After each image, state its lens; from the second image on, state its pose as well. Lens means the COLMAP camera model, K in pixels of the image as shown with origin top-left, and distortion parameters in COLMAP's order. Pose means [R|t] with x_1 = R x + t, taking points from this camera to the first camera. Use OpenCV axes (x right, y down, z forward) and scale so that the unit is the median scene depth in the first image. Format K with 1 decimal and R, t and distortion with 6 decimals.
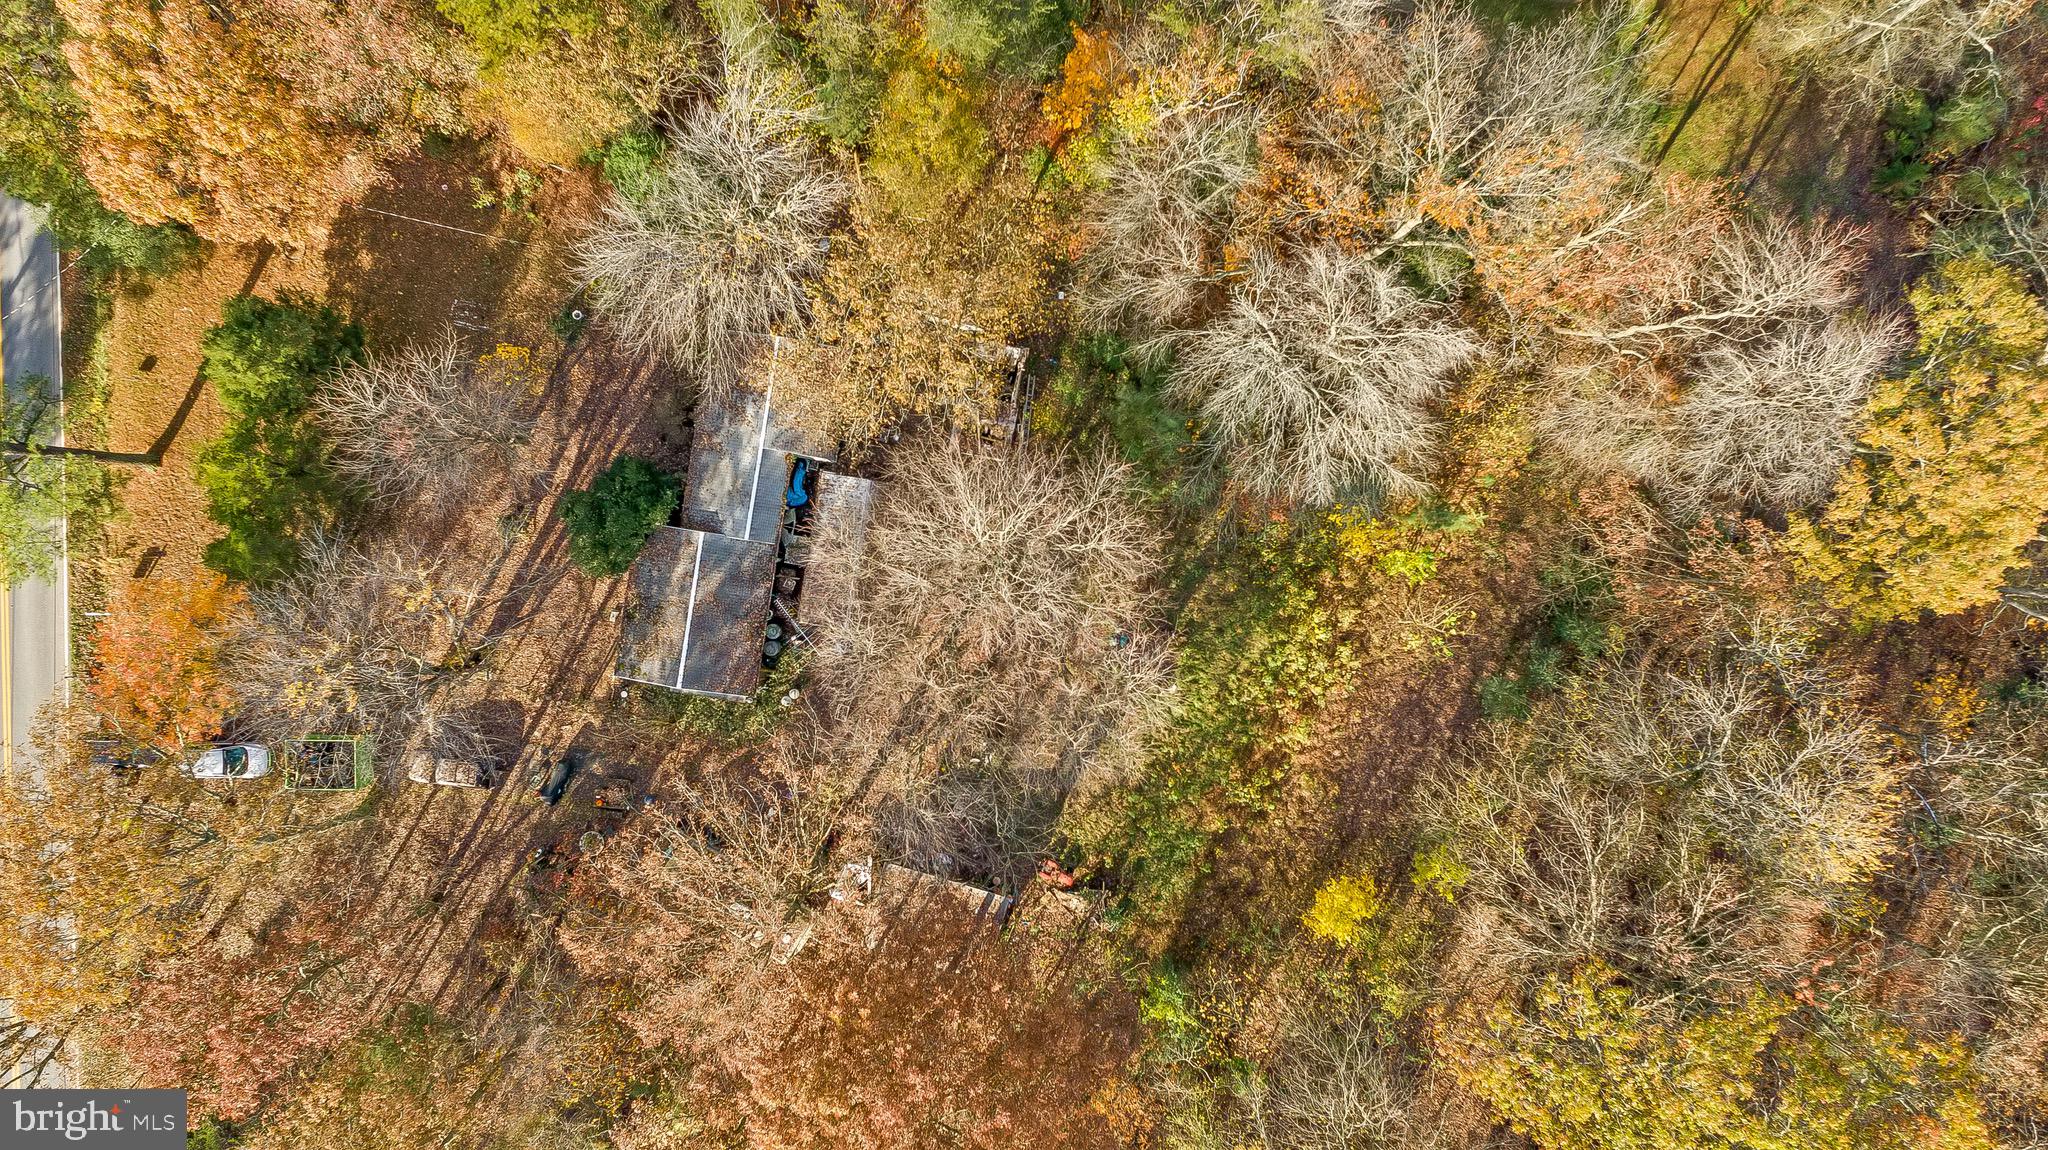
lens RADIAL K [[1436.6, 0, 1021.3], [0, 1436.6, 571.8], [0, 0, 1]] dist [-0.005188, -0.000804]
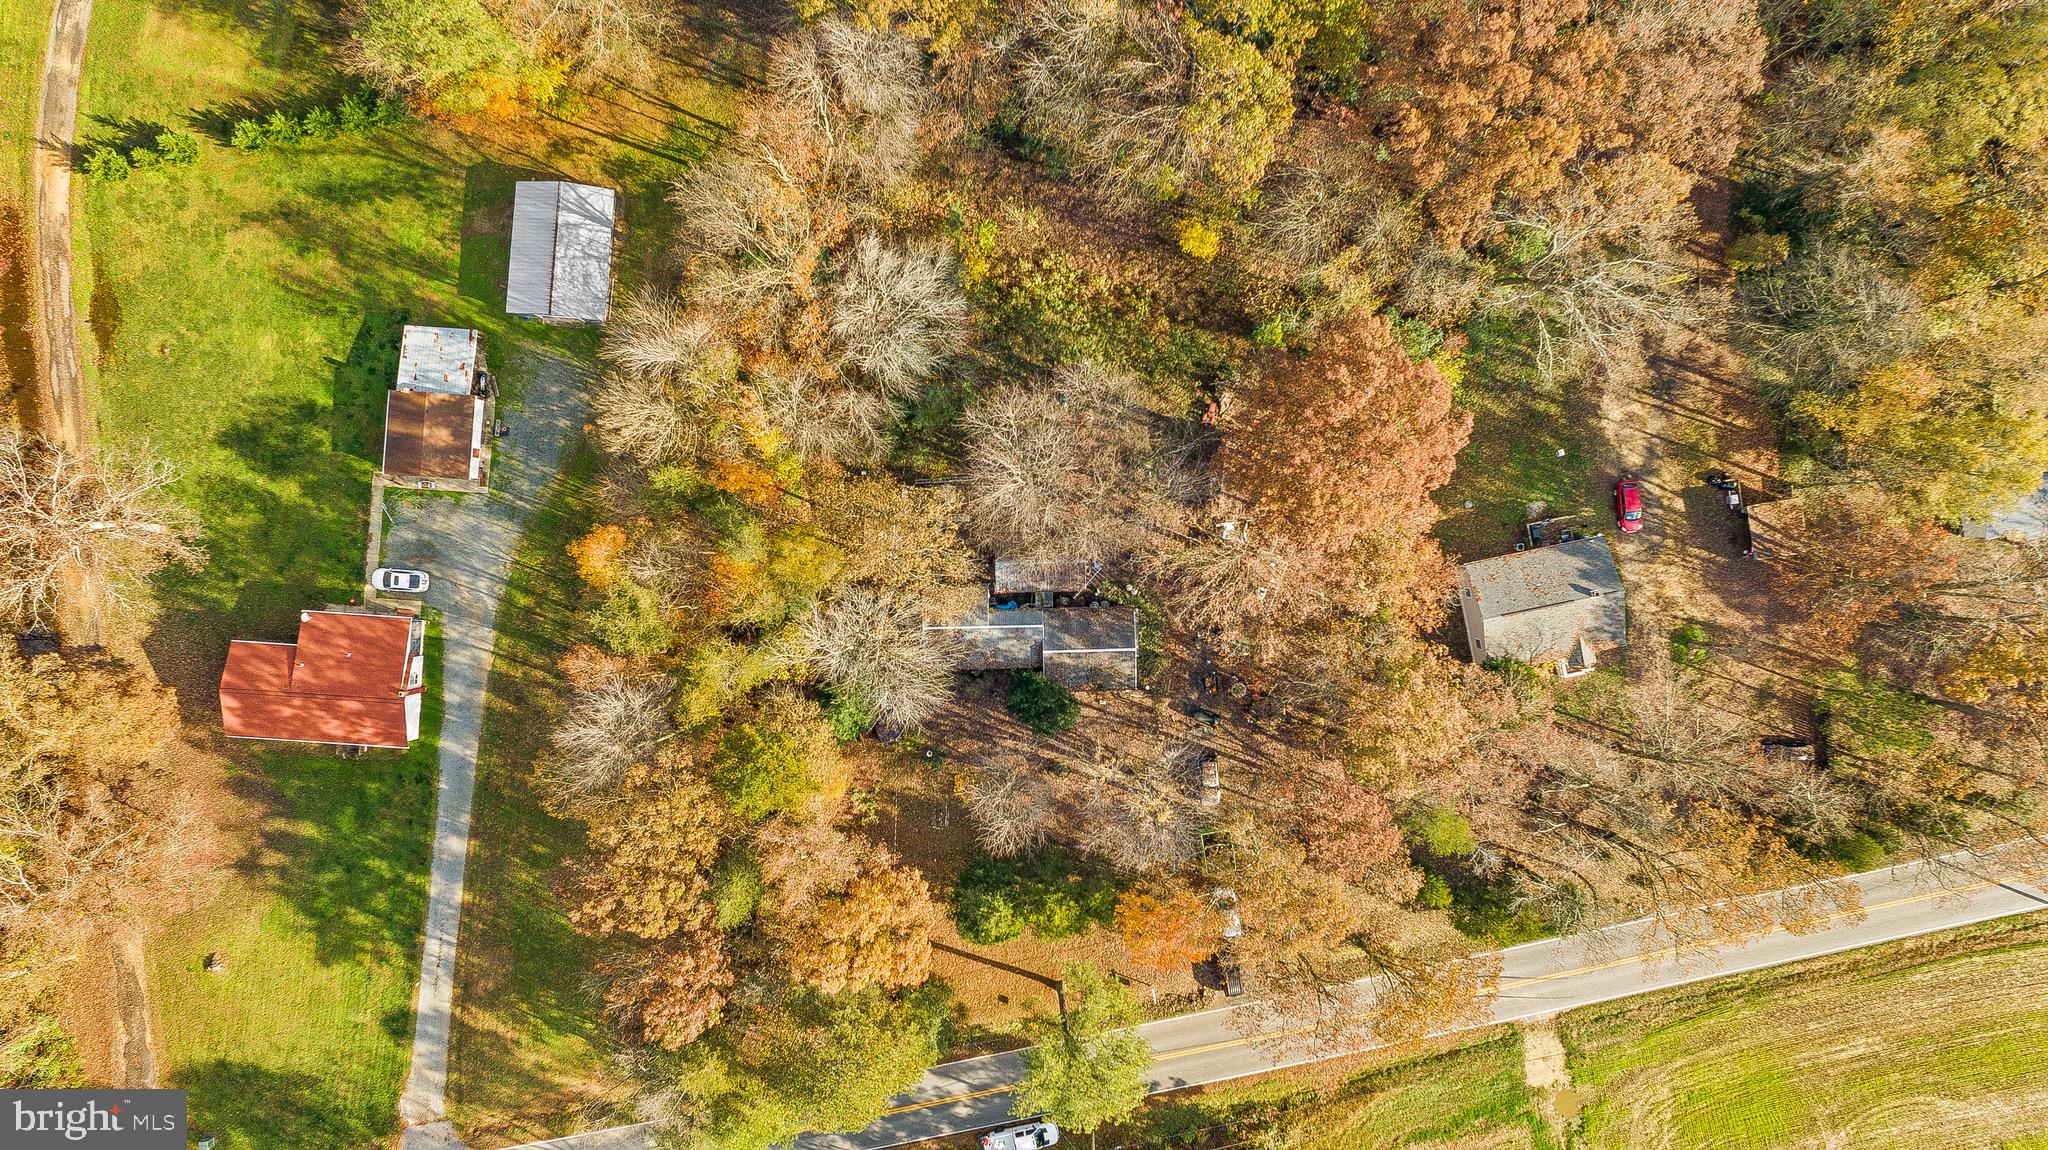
lens RADIAL K [[1436.6, 0, 1027.7], [0, 1436.6, 570.0], [0, 0, 1]] dist [-0.005188, -0.000804]
pose [[-0.177333, -0.983719, -0.029143, -0.069289], [0.984144, -0.177147, -0.008871, -0.012673], [0.003563, -0.030254, 0.999536, -0.670723]]
